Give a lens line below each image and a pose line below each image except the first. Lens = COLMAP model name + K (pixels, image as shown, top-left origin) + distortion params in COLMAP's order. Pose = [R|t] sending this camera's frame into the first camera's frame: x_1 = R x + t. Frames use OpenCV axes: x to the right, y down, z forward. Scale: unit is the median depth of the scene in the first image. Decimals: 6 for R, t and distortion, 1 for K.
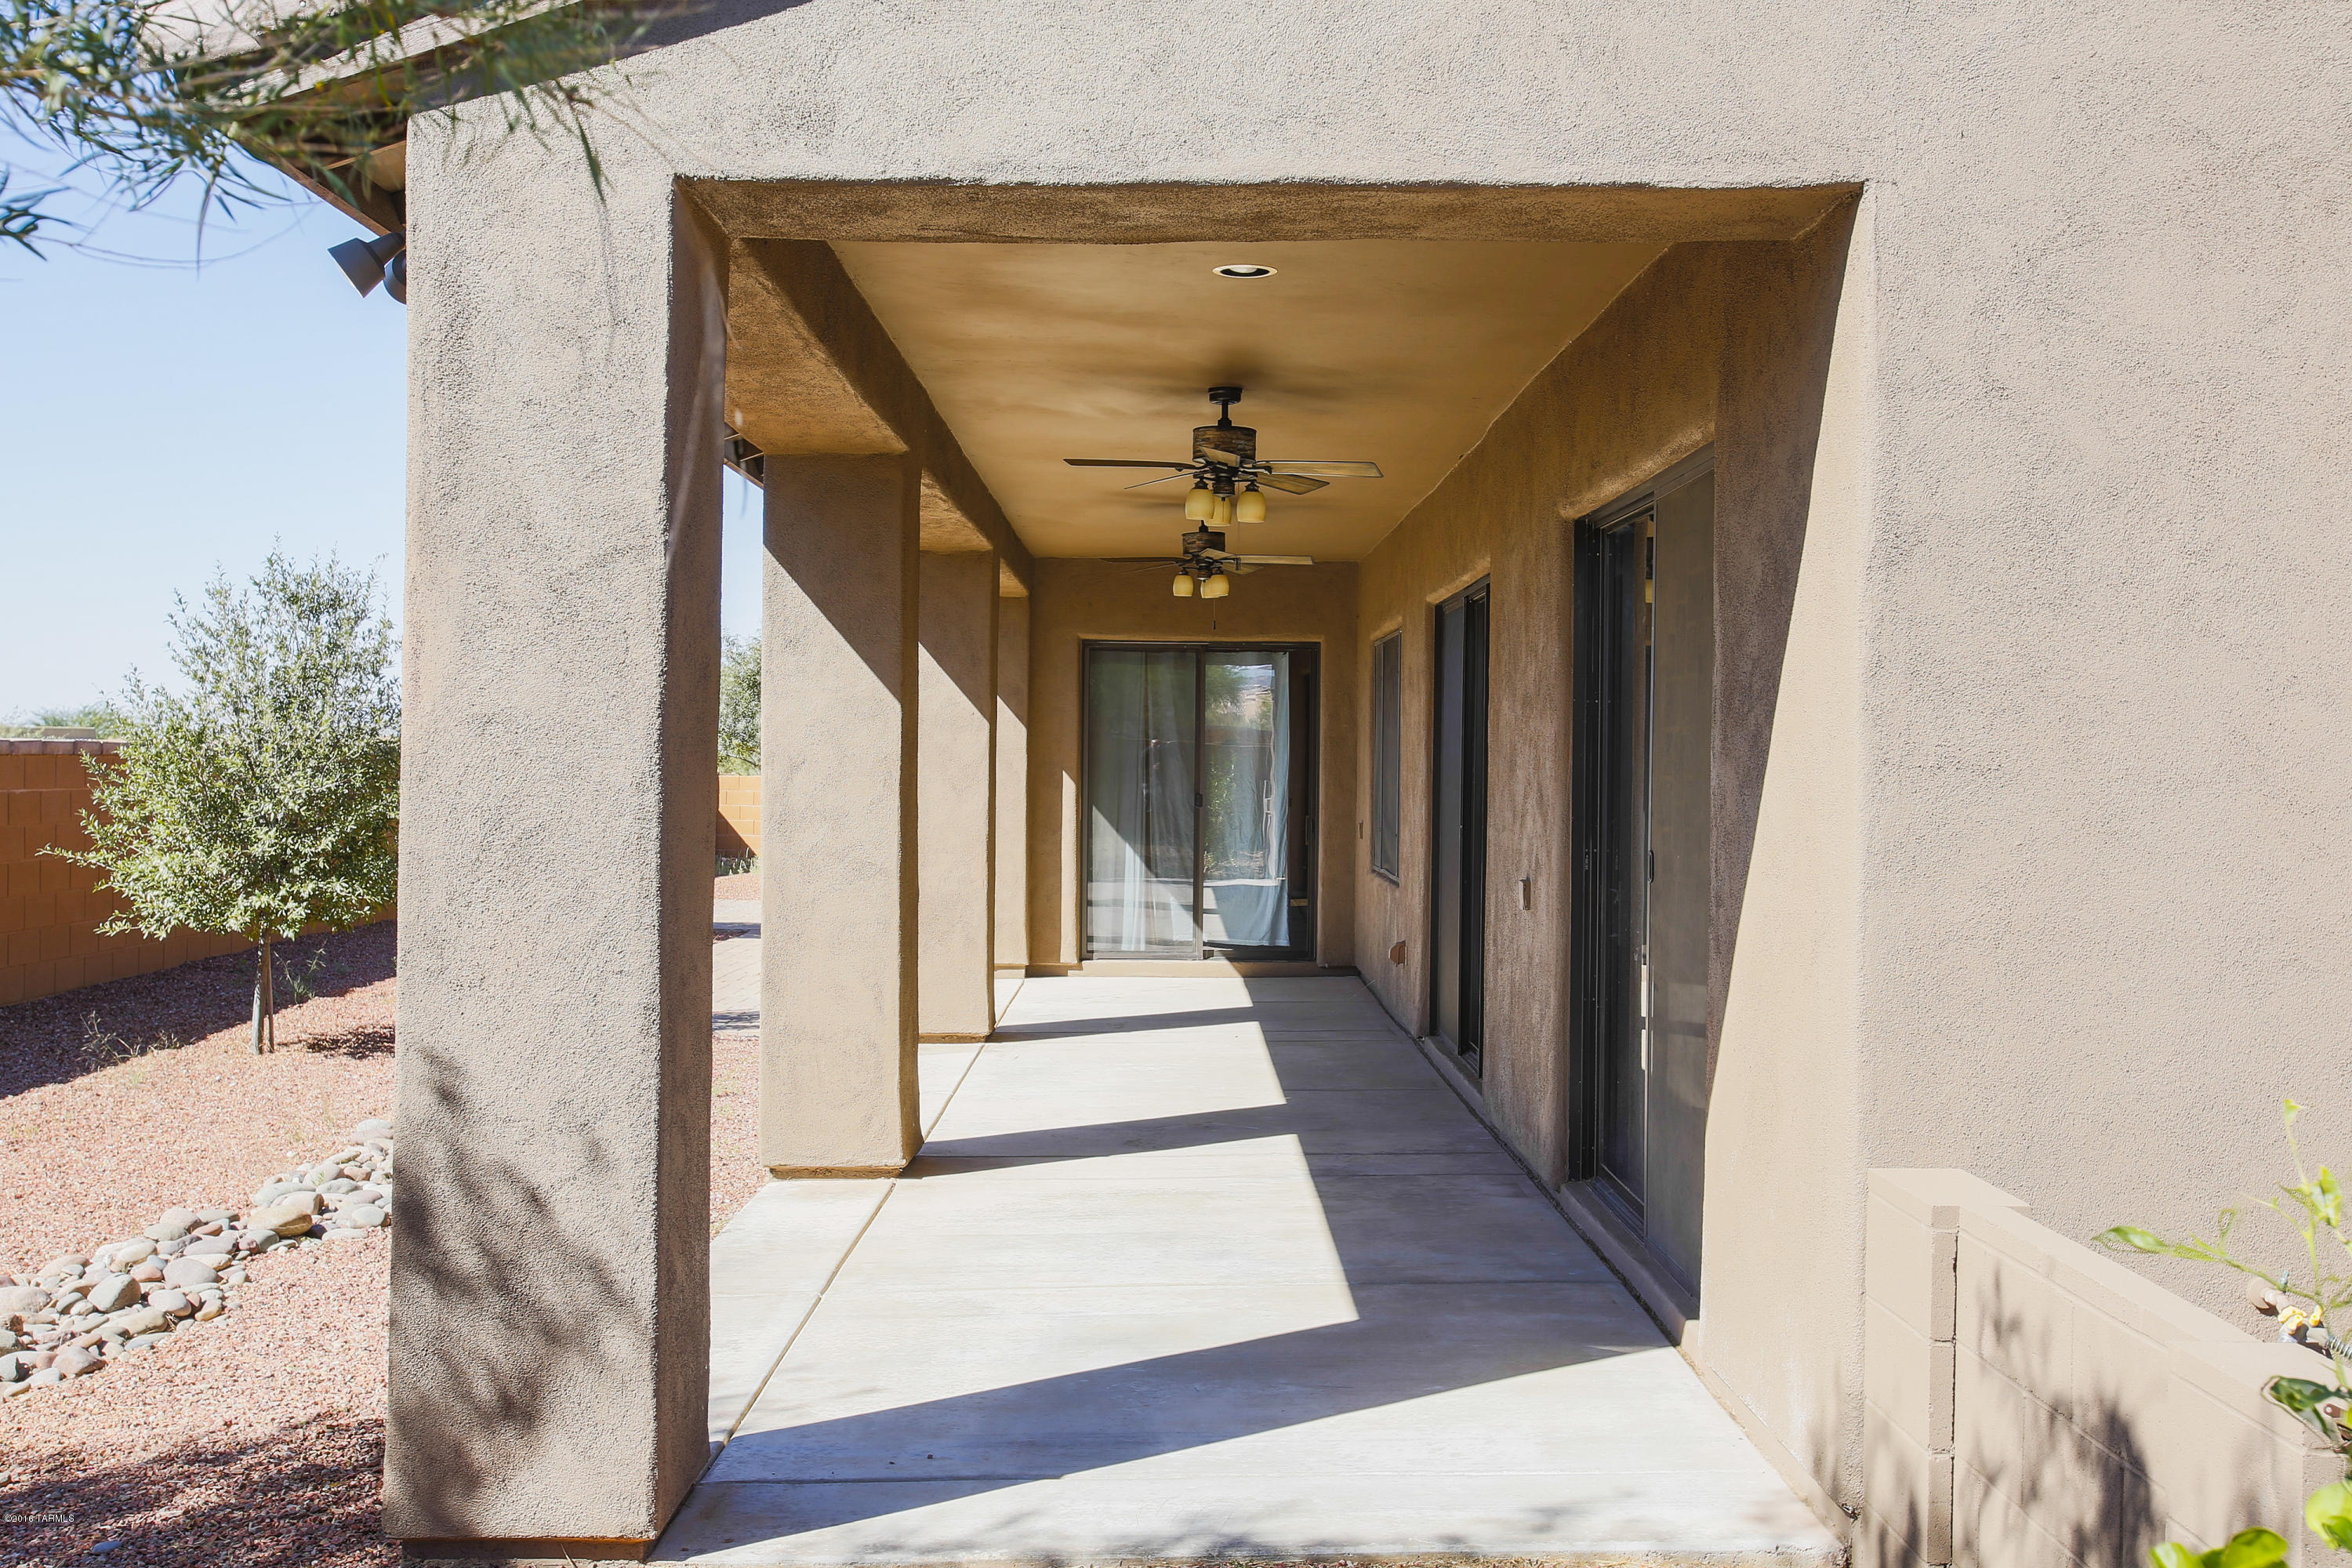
lens RADIAL K [[2347.2, 0, 1176.0], [0, 2347.2, 784.0], [0, 0, 1]] dist [-0.146971, -0.000981]
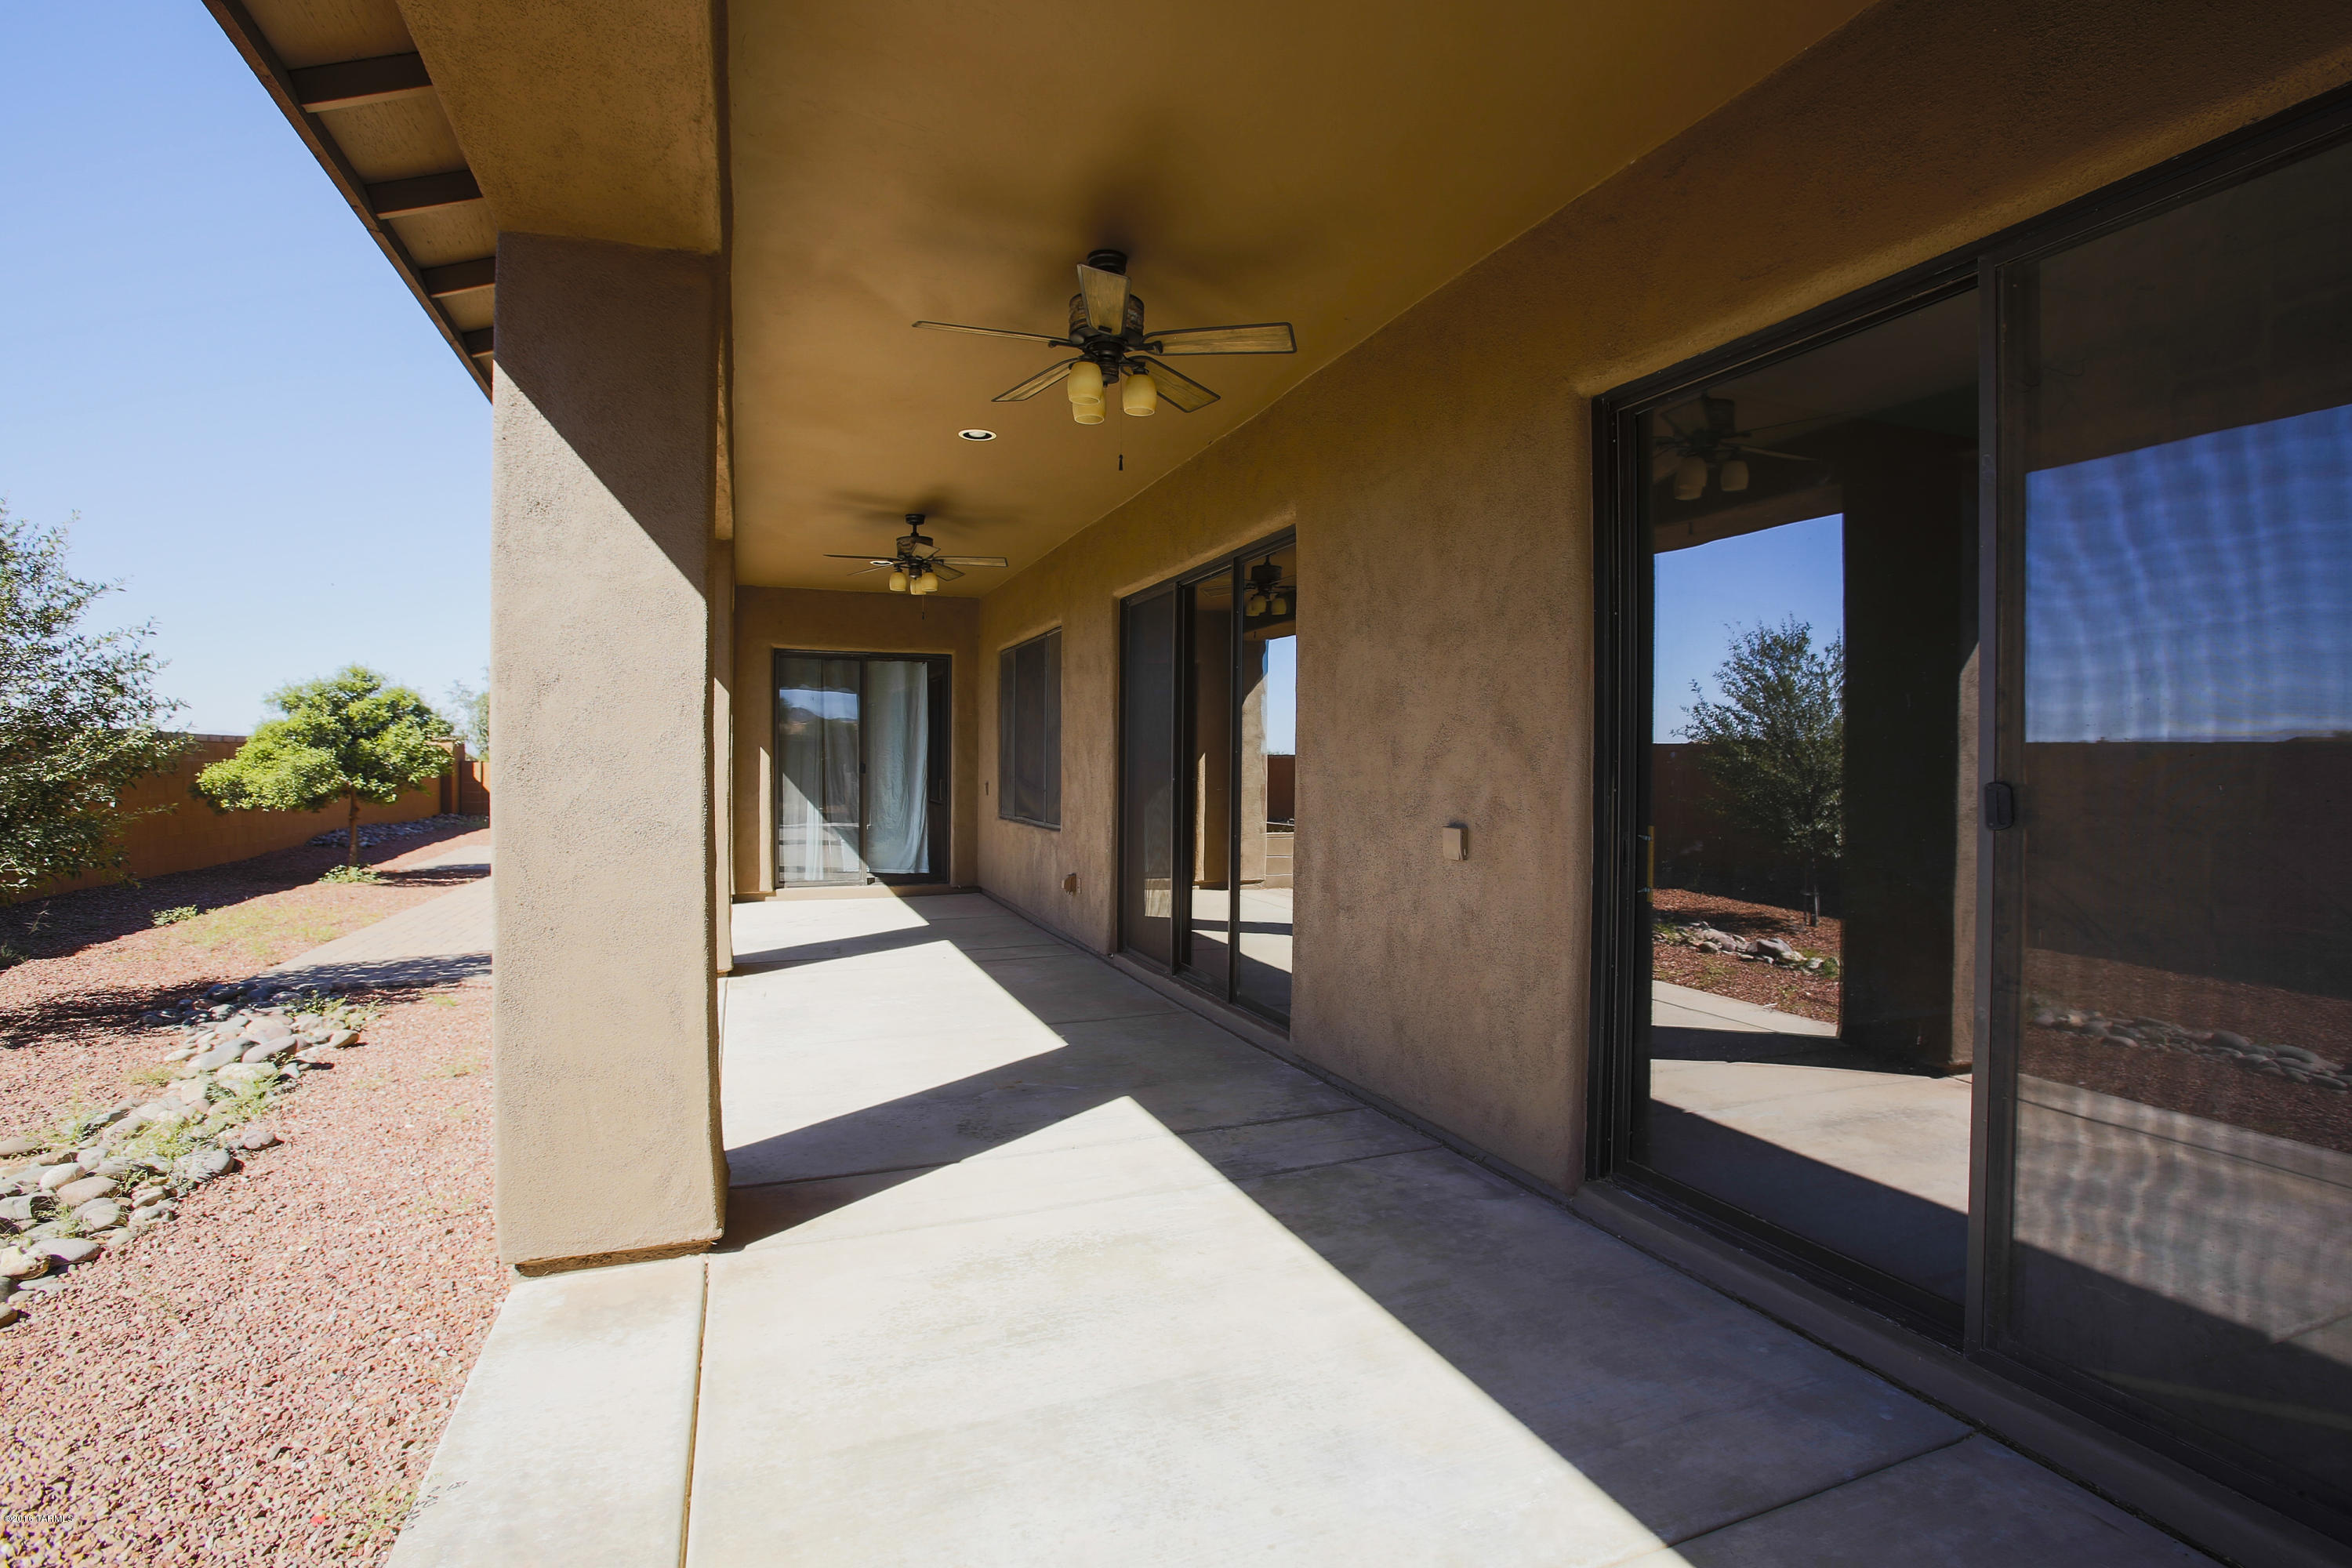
lens RADIAL K [[1145.9, 0, 1176.0], [0, 1145.9, 784.0], [0, 0, 1]] dist [-0.065909, 0.000481]
pose [[0.936310, -0.008448, 0.351074, -0.053544], [0.004813, 0.999925, 0.011224, 0.009707], [-0.351142, -0.008819, 0.936281, 0.319023]]
